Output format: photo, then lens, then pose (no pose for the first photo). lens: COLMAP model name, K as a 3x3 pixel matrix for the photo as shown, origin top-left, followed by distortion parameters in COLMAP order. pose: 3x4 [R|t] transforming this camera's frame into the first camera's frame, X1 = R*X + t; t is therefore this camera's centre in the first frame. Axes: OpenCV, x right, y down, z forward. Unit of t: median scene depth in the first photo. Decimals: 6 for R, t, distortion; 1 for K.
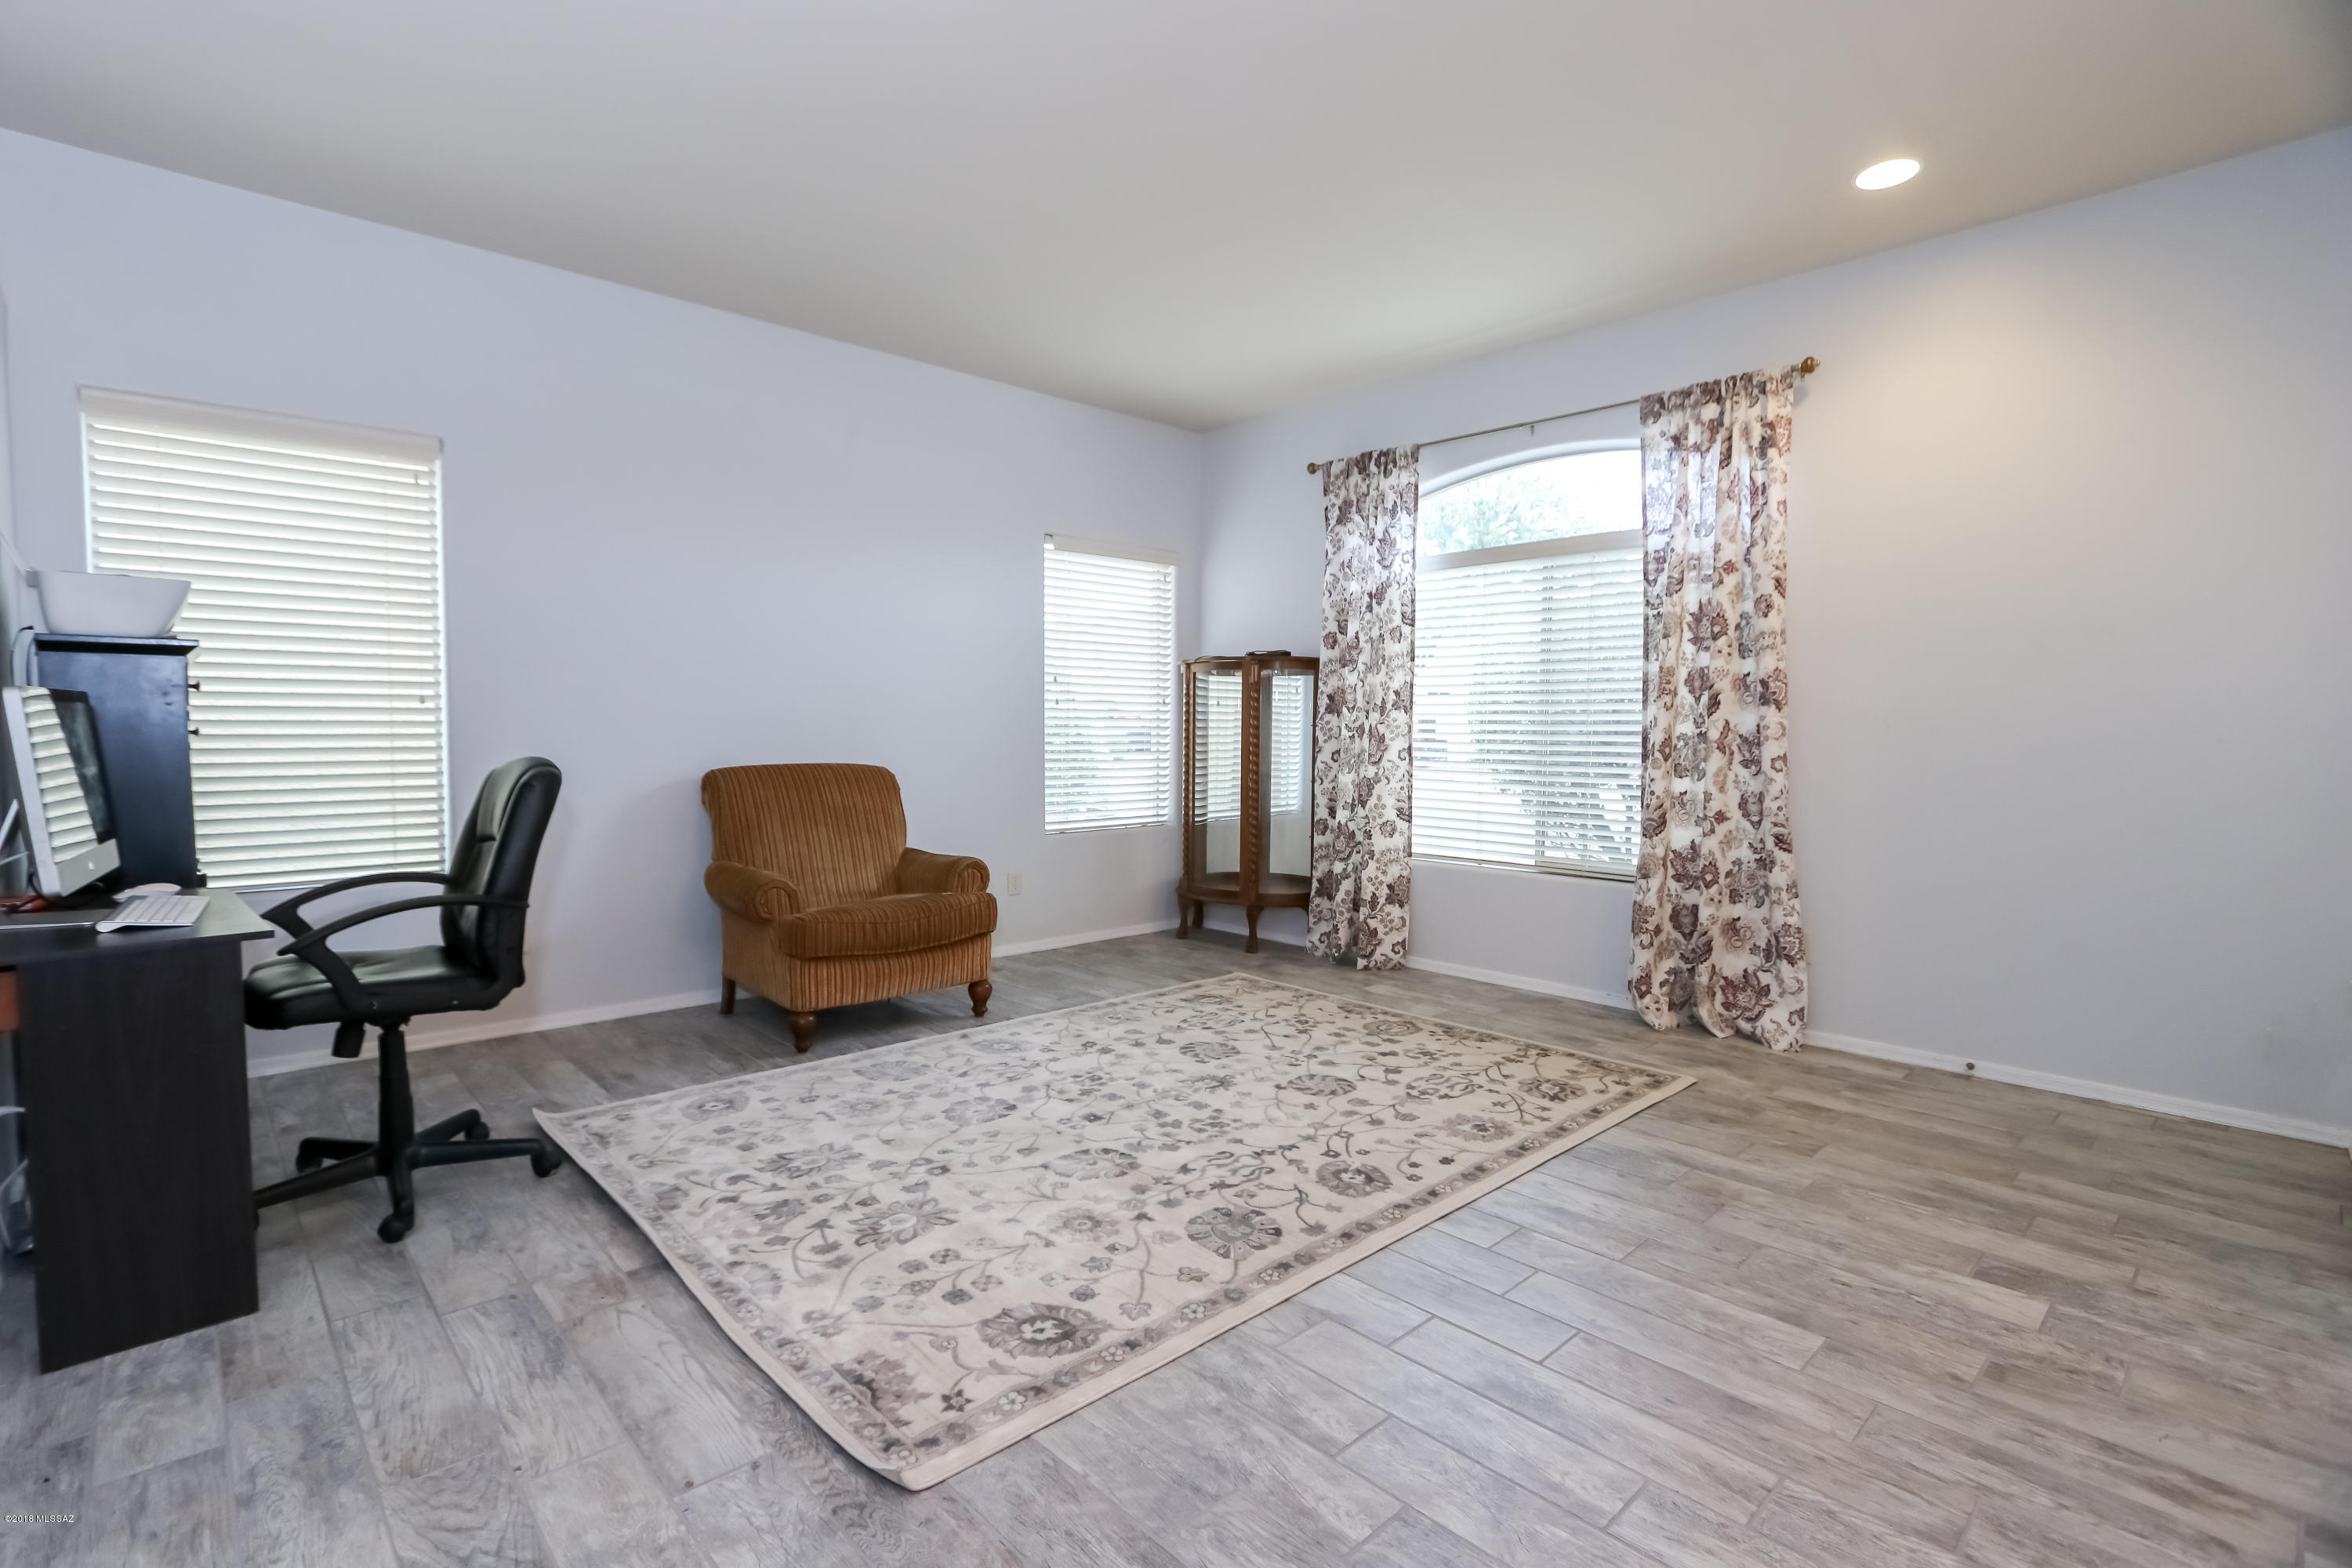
lens RADIAL K [[1089.6, 0, 1144.0], [0, 1089.6, 799.7], [0, 0, 1]] dist [-0.015914, 0.001970]
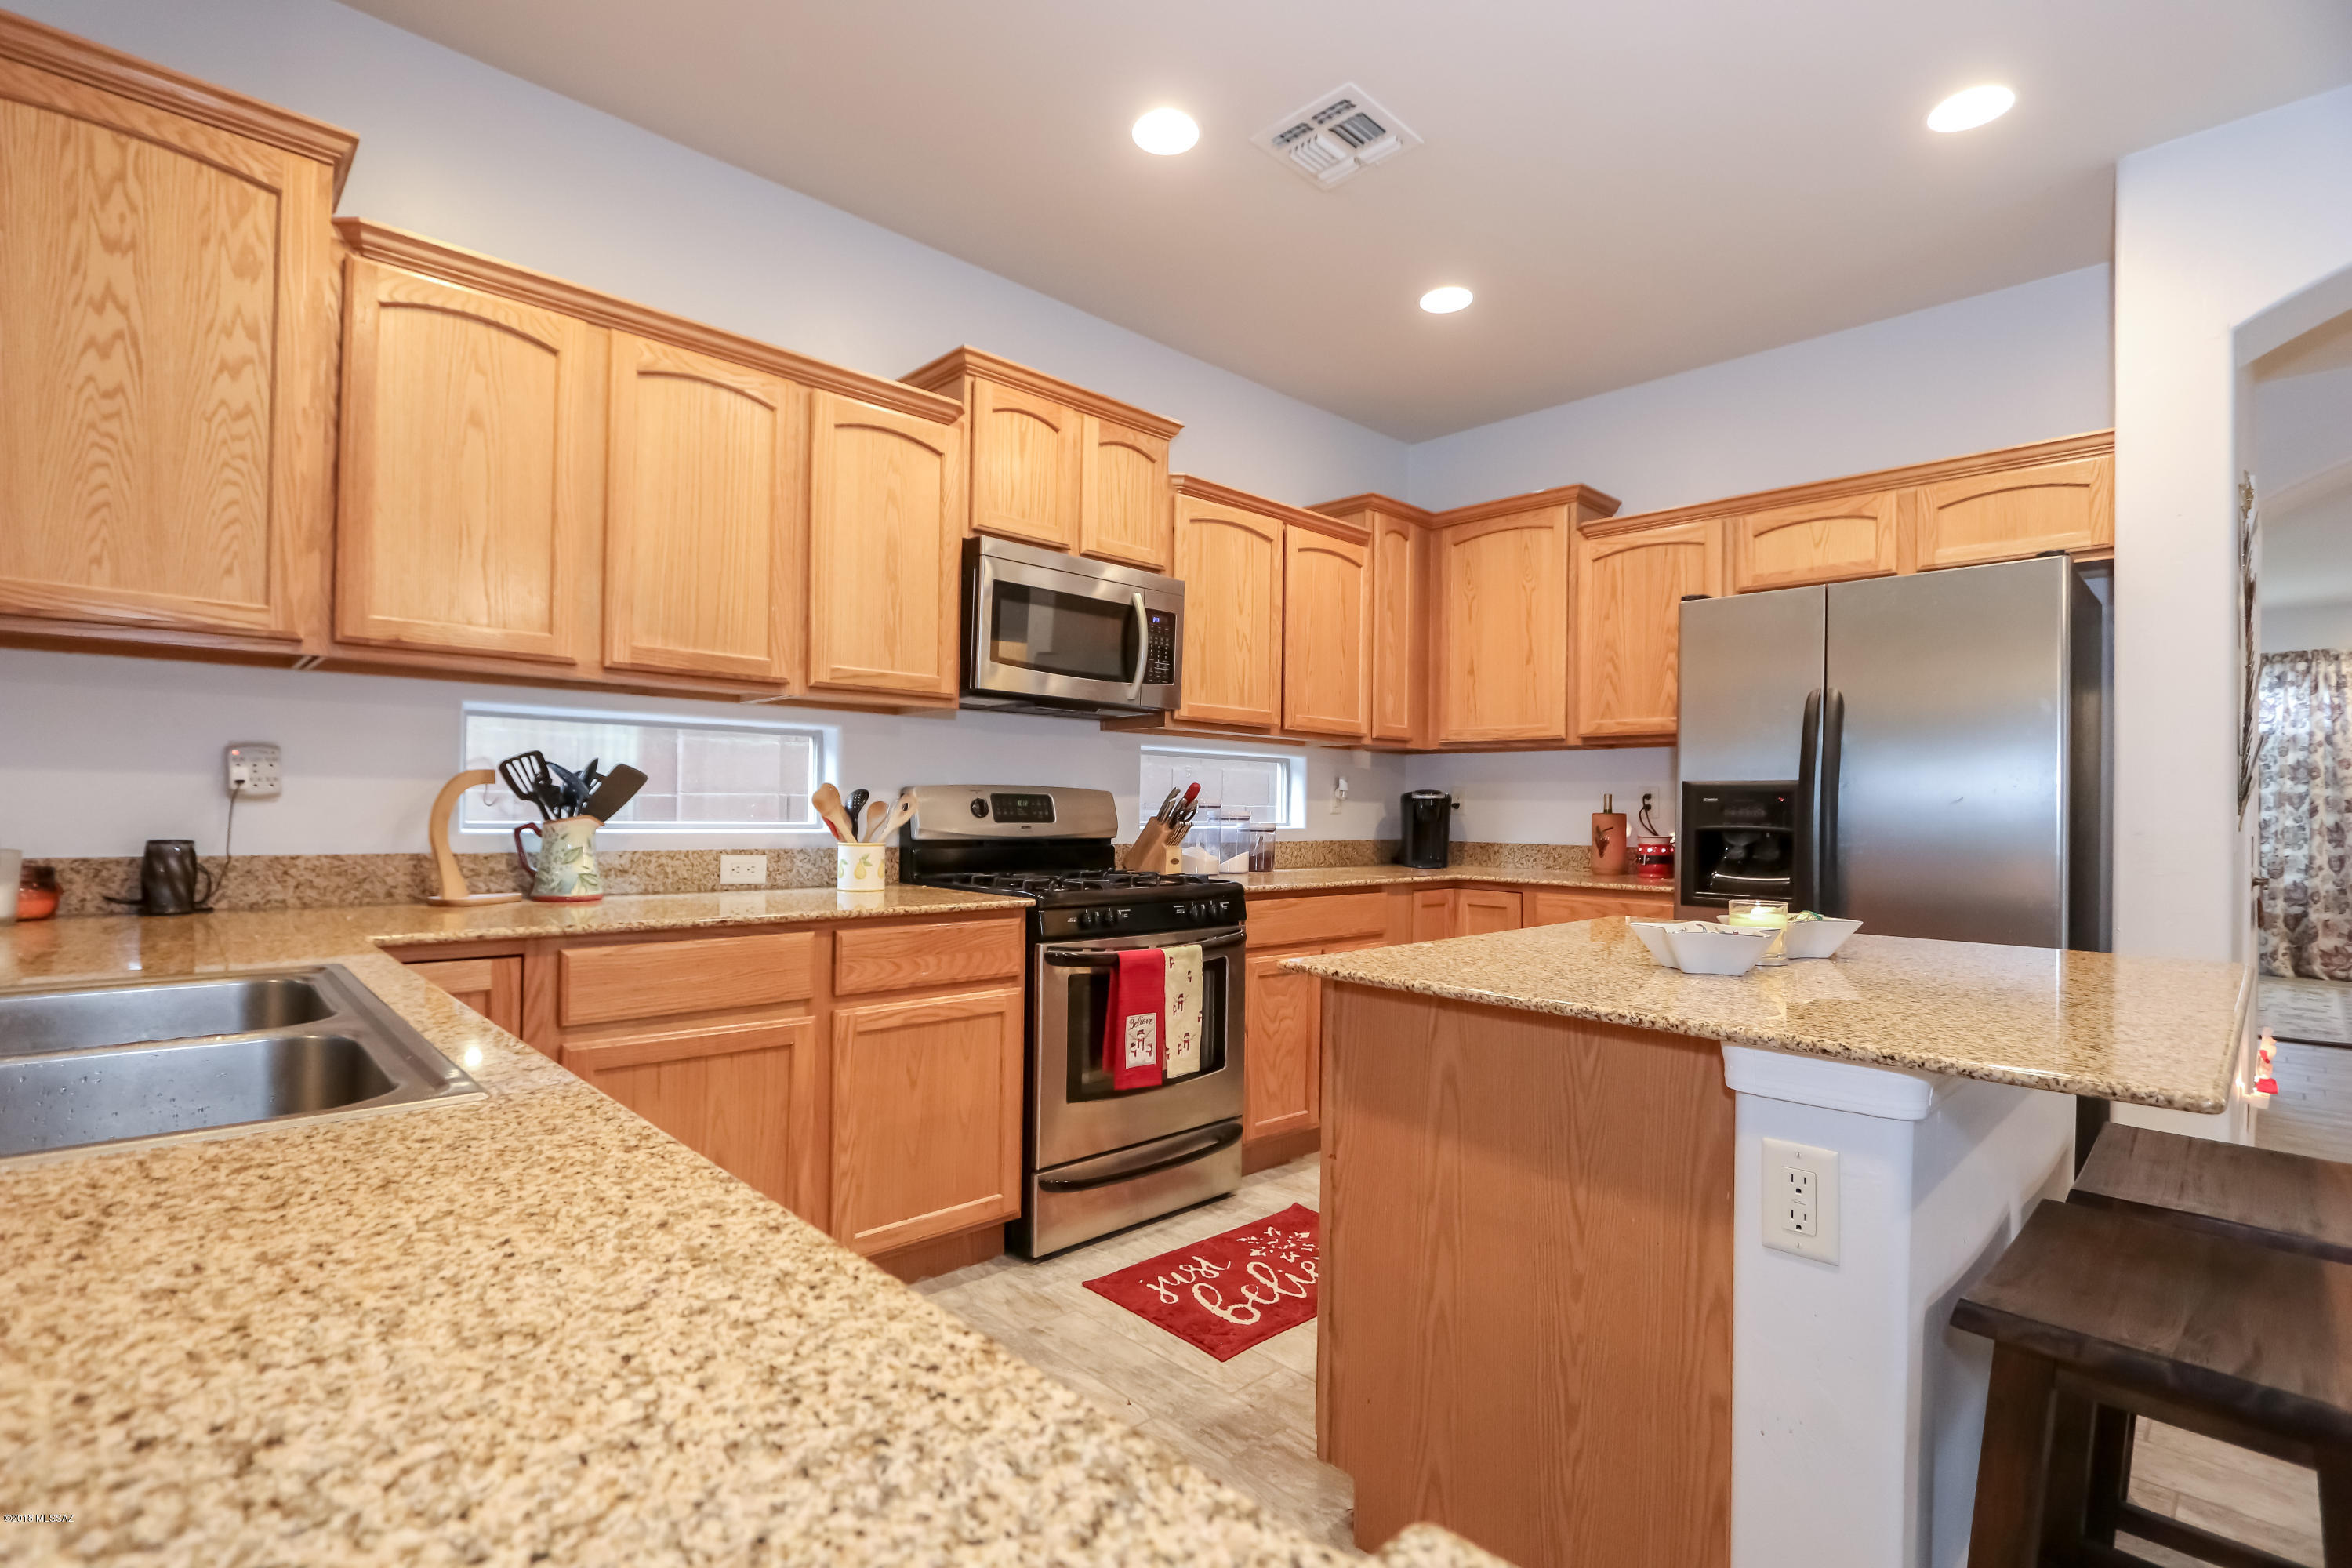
lens RADIAL K [[1089.6, 0, 1144.0], [0, 1089.6, 799.7], [0, 0, 1]] dist [-0.015914, 0.001970]
pose [[0.999839, 0.013312, 0.012071, -1.725971], [-0.012511, 0.997863, -0.064135, 0.045210], [-0.012899, 0.063974, 0.997868, -0.985847]]
